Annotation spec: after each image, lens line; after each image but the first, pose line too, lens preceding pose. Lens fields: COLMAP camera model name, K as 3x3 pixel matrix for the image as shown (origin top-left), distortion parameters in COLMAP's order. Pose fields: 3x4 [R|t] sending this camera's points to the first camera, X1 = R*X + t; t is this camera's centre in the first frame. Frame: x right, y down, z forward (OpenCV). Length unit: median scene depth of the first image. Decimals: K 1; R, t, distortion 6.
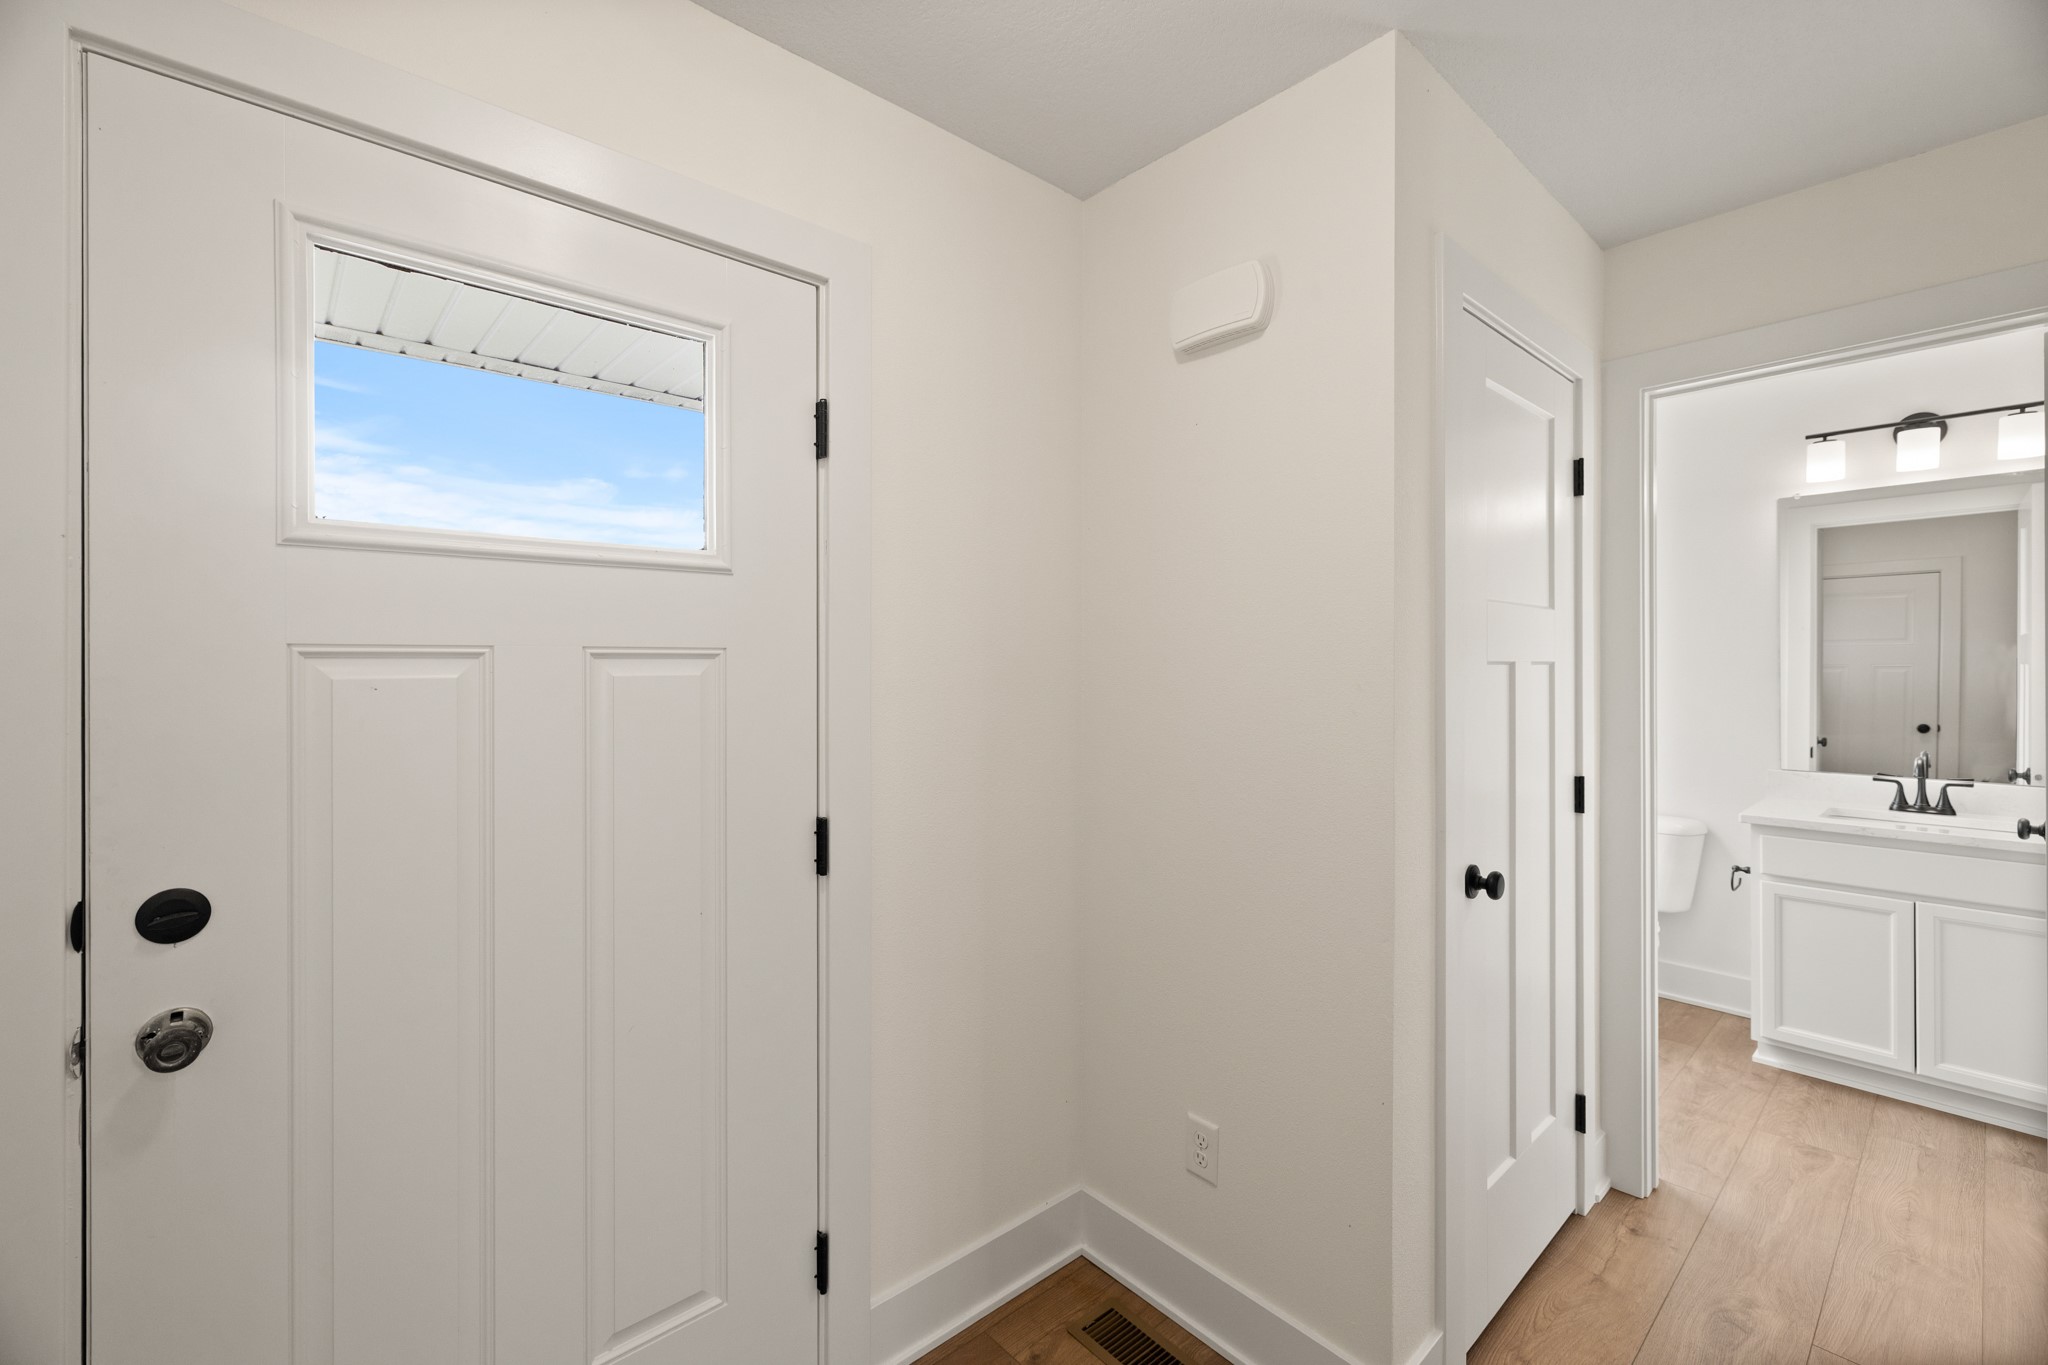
lens RADIAL K [[866.8, 0, 1023.9], [0, 866.8, 662.6], [0, 0, 1]] dist [0.000823, -0.000742]
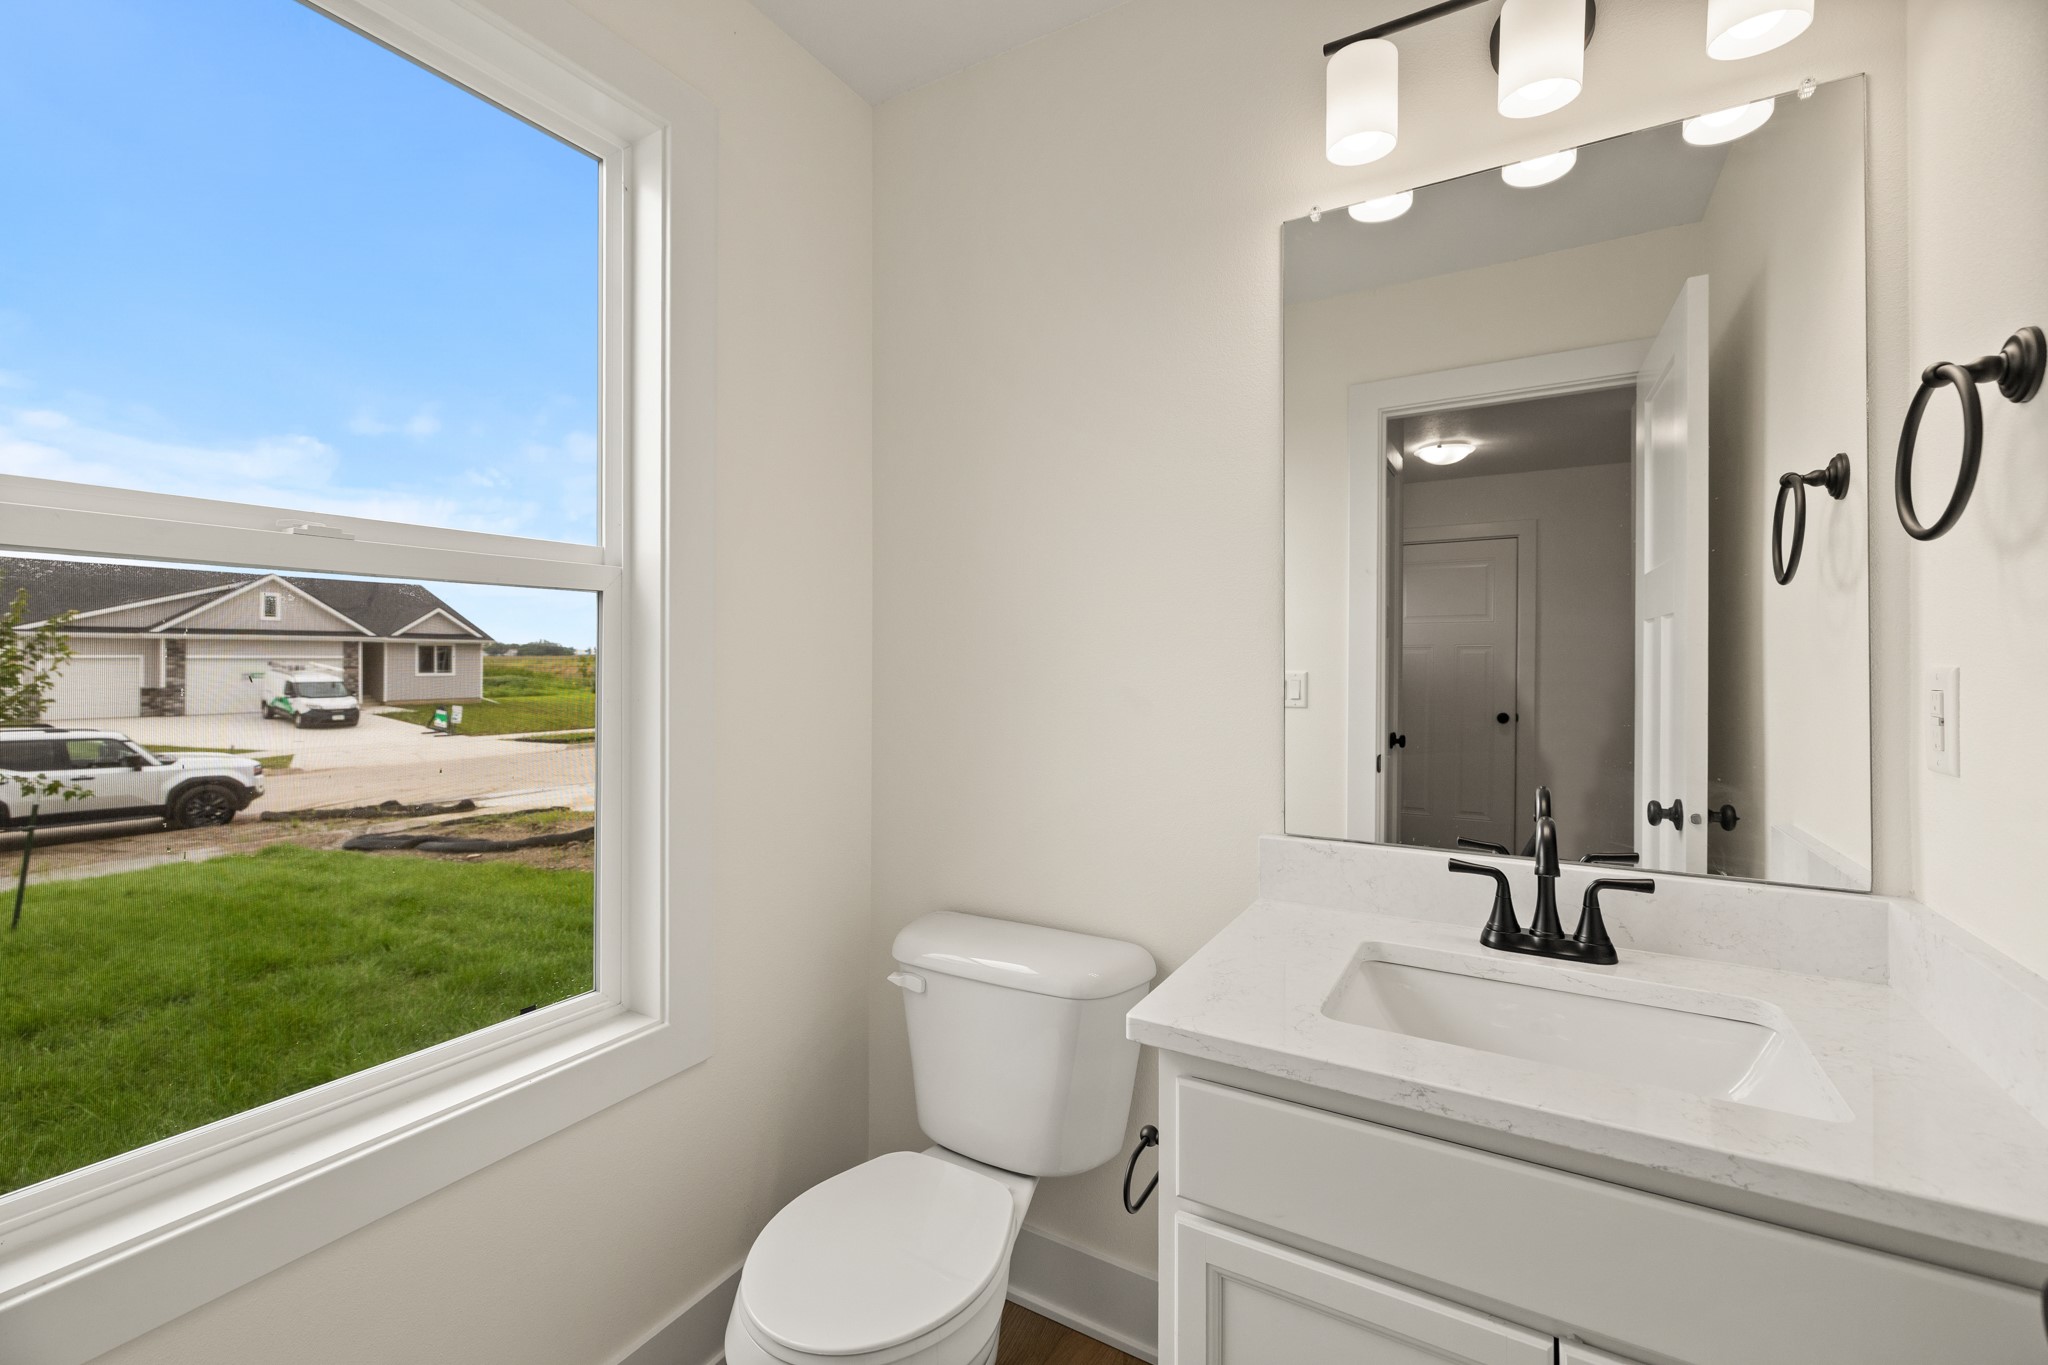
lens RADIAL K [[866.8, 0, 1023.9], [0, 866.8, 662.6], [0, 0, 1]] dist [0.000823, -0.000742]
pose [[0.951835, -0.000024, 0.306610, 0.671048], [-0.001550, 0.999987, 0.004890, 0.036953], [-0.306606, -0.005130, 0.951823, 0.681043]]
